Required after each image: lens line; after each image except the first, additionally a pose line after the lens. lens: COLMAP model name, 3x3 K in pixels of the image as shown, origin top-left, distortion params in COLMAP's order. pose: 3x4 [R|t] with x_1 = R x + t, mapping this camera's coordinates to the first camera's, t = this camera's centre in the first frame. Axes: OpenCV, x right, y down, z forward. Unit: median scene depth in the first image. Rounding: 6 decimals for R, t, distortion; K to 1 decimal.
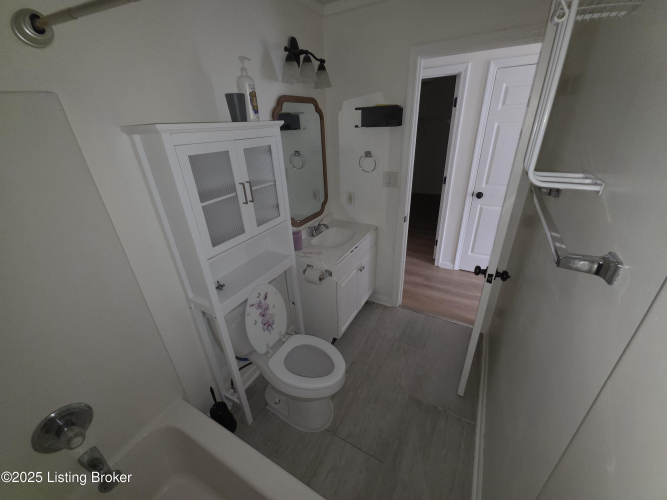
lens RADIAL K [[264.4, 0, 333.3], [0, 264.4, 246.7], [0, 0, 1]] dist [0.000718, -0.000082]
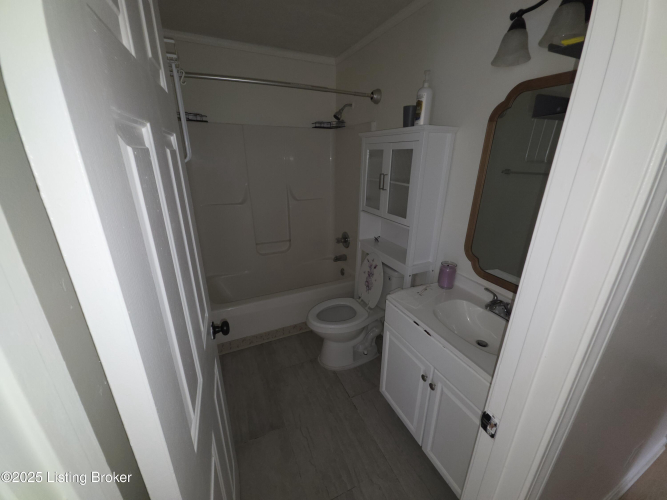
lens RADIAL K [[264.4, 0, 333.3], [0, 264.4, 246.7], [0, 0, 1]] dist [0.000718, -0.000082]
pose [[-0.592153, 0.306120, -0.745416, 0.786153], [-0.336248, 0.746789, 0.573798, -0.540311], [0.732319, 0.590421, -0.339281, 1.243926]]
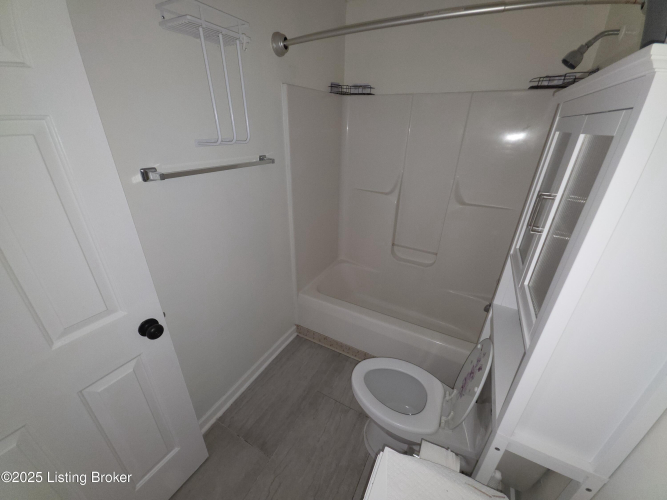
lens RADIAL K [[264.4, 0, 333.3], [0, 264.4, 246.7], [0, 0, 1]] dist [0.000718, -0.000082]
pose [[-0.999384, 0.034614, -0.005844, 0.095699], [0.017259, 0.629484, 0.776822, -0.507966], [0.030567, 0.776242, -0.629693, 1.183222]]
